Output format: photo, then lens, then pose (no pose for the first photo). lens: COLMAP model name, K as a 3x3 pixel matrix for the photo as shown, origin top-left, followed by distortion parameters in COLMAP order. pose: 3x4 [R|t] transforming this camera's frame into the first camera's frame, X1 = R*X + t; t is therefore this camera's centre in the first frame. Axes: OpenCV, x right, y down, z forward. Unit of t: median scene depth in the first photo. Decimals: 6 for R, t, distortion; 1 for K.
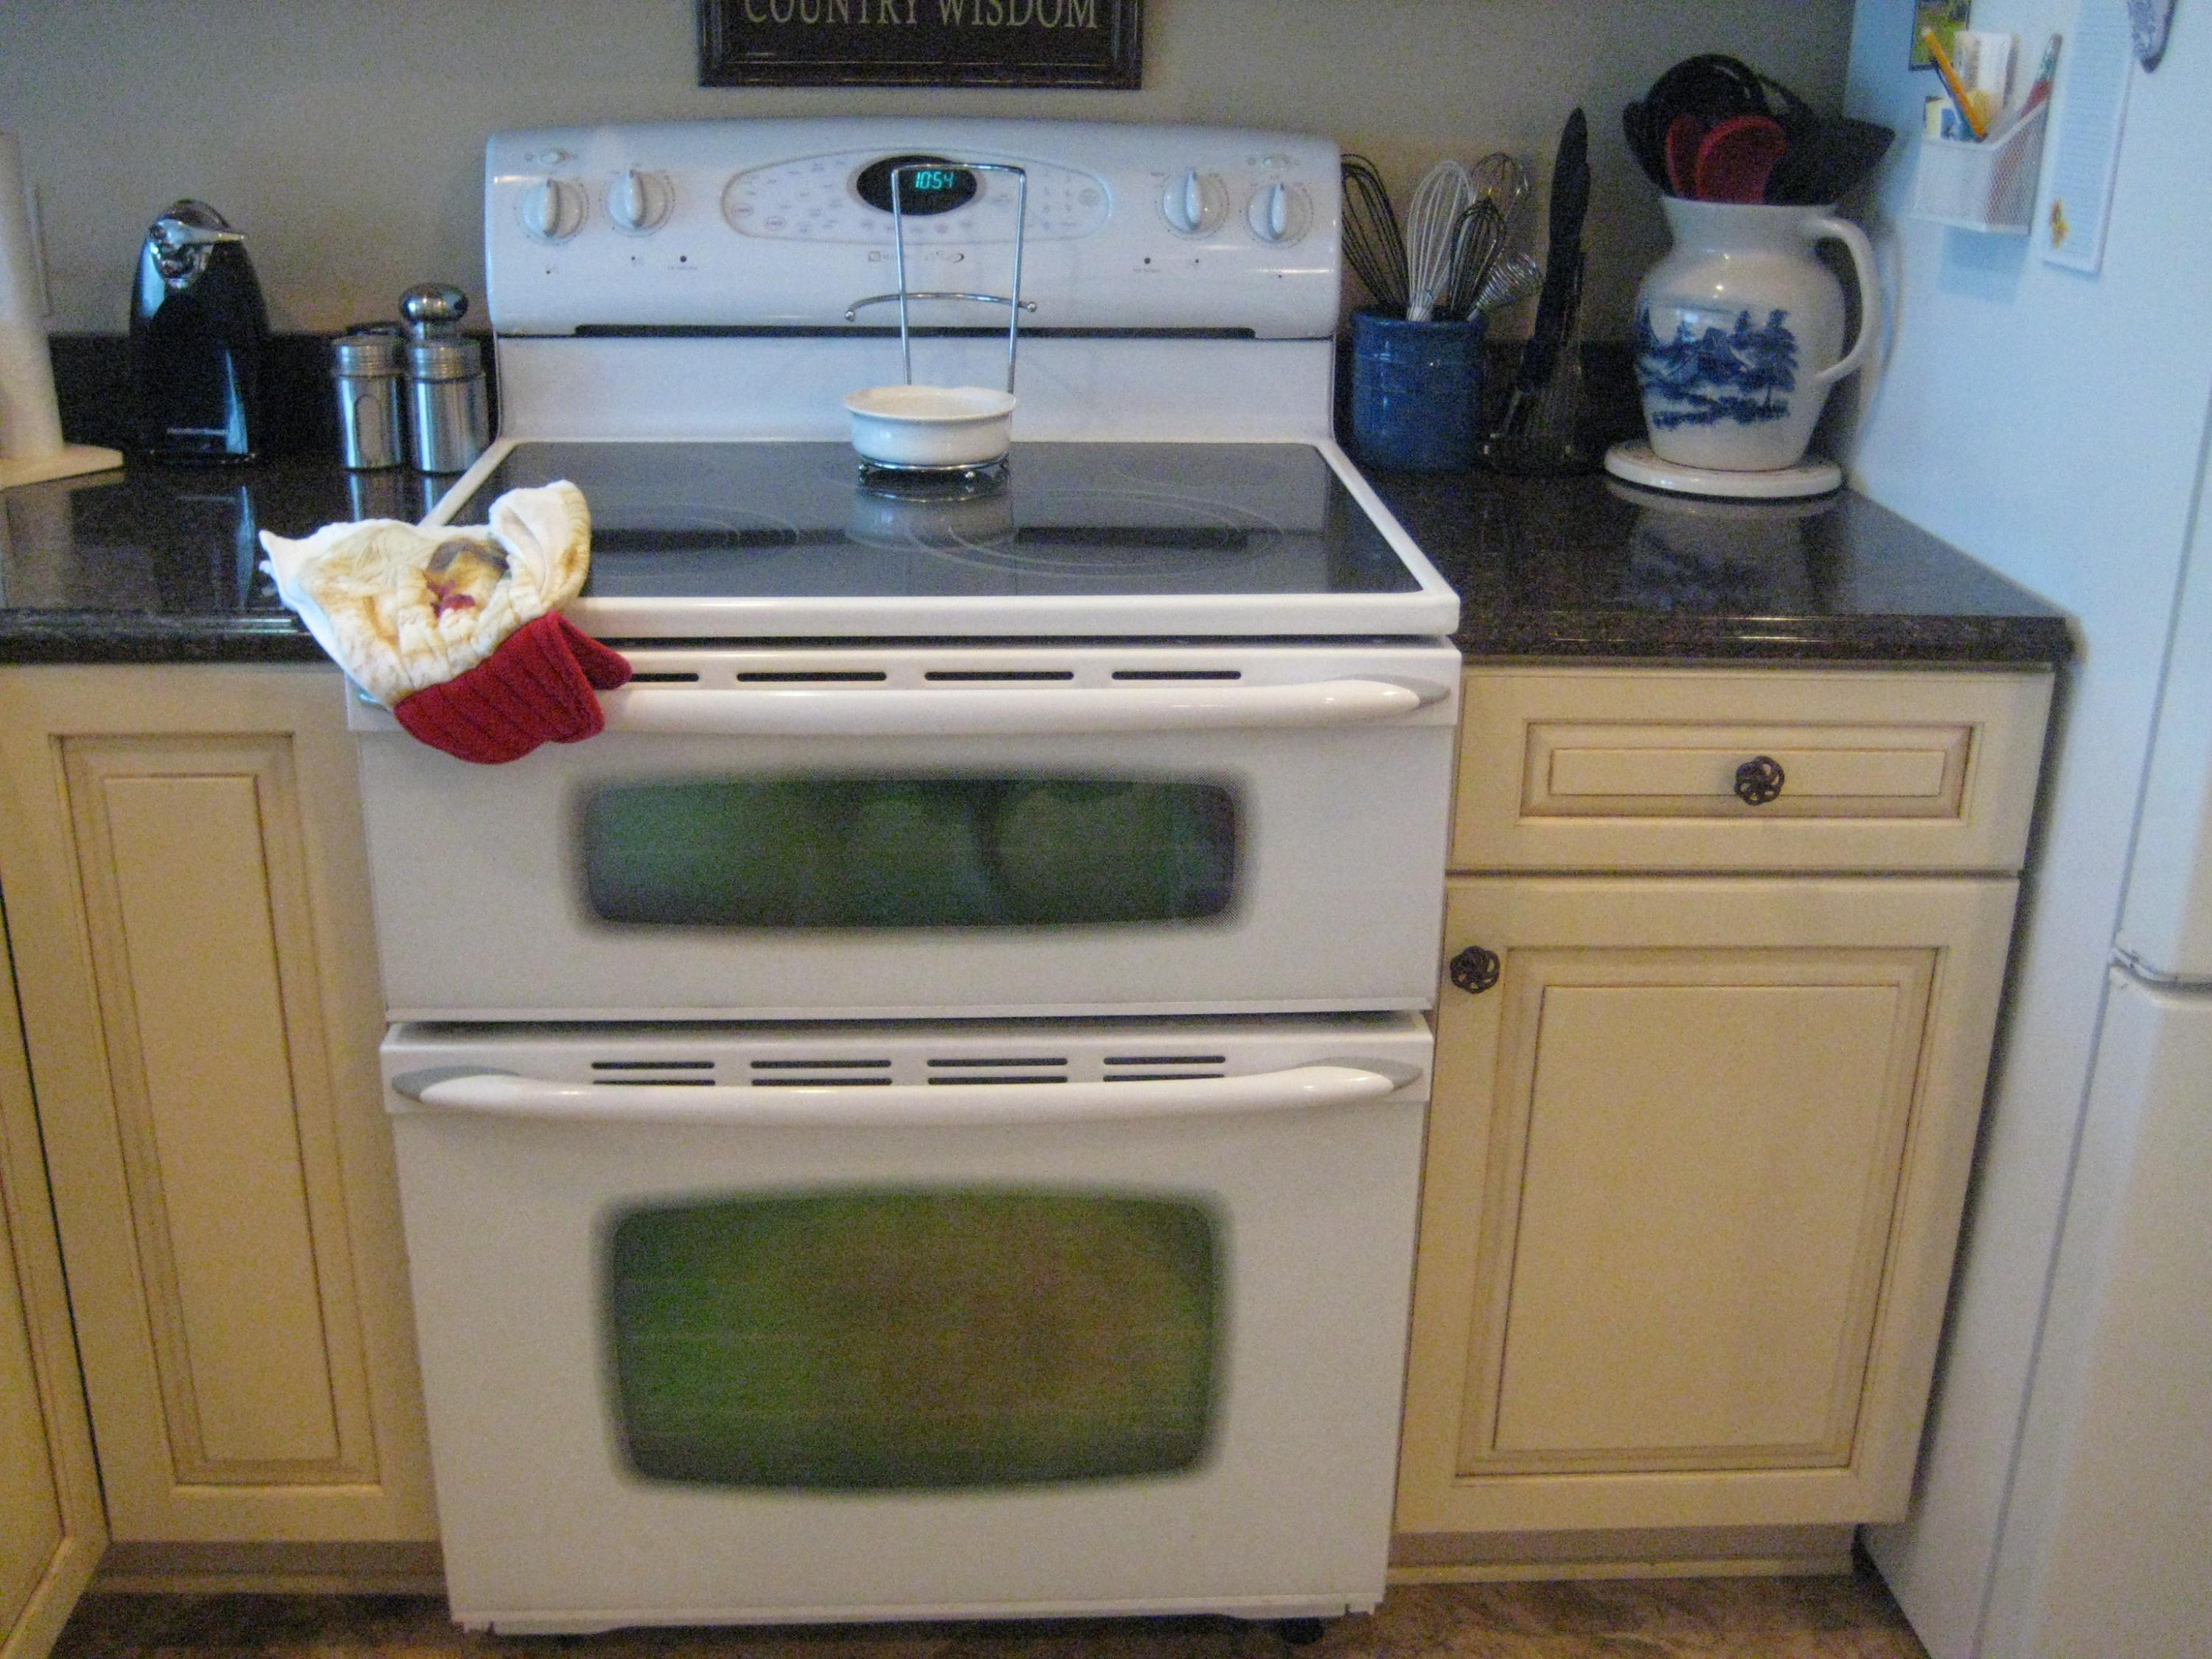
lens RADIAL K [[2297.3, 0, 1092.4], [0, 2297.3, 805.6], [0, 0, 1]] dist [-0.148957, 0.180763]
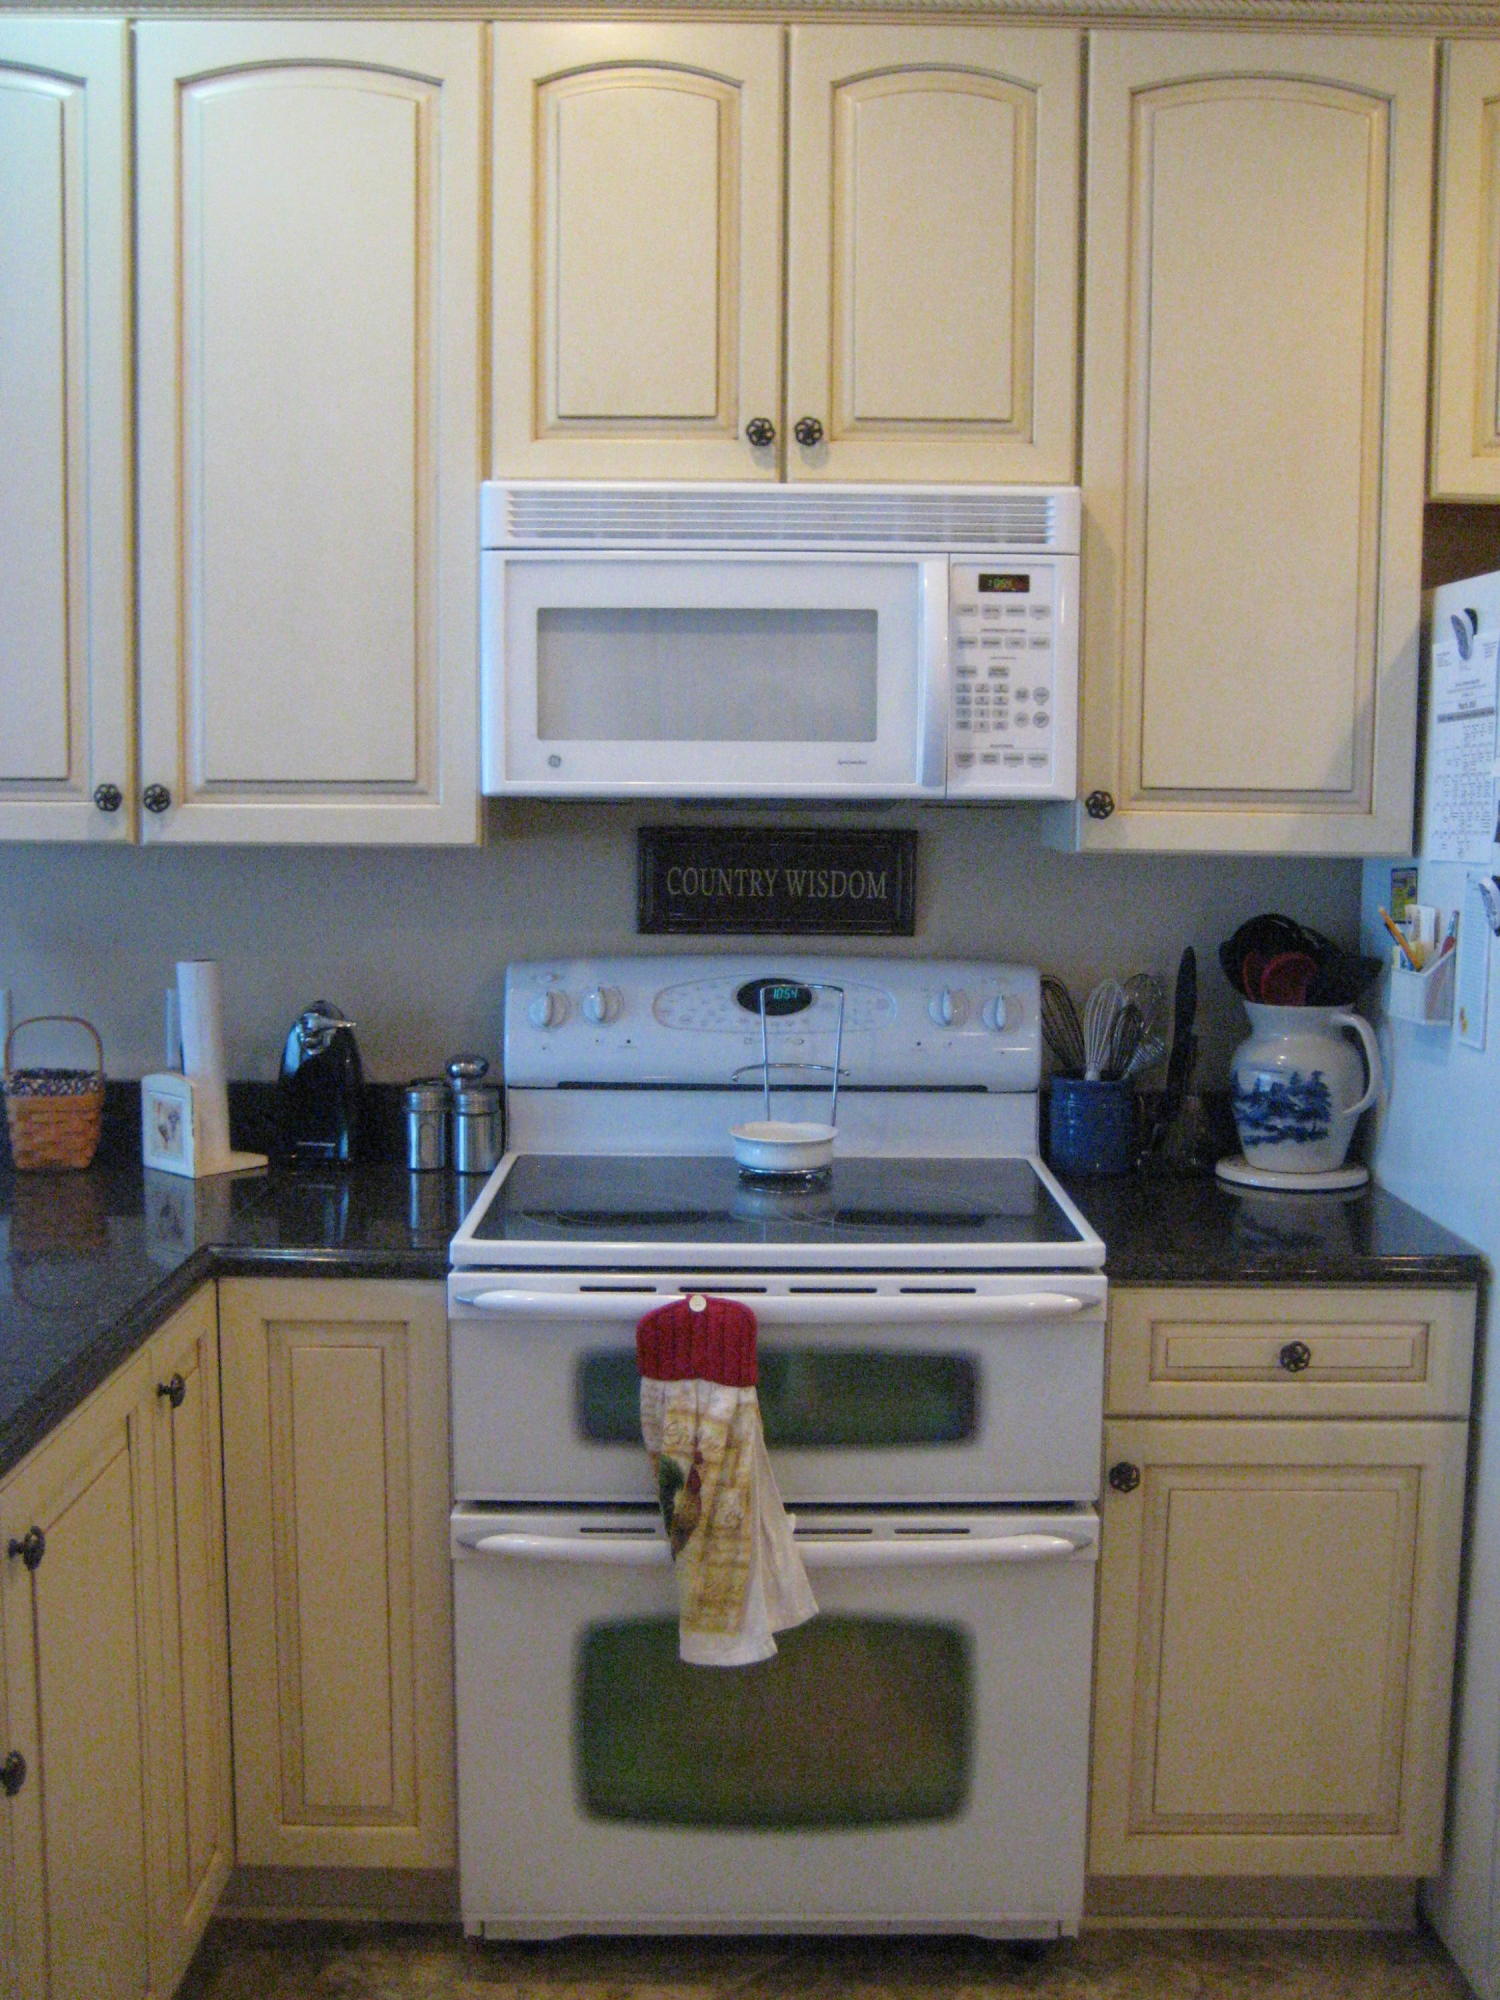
lens RADIAL K [[2077.1, 0, 750.0], [0, 2077.1, 1000.0], [0, 0, 1]] dist [-0.148957, 0.180763]
pose [[0.998441, -0.001376, -0.055794, -0.013128], [-0.011983, 0.971097, -0.238386, 0.080014], [0.054510, 0.238683, 0.969567, -0.428493]]
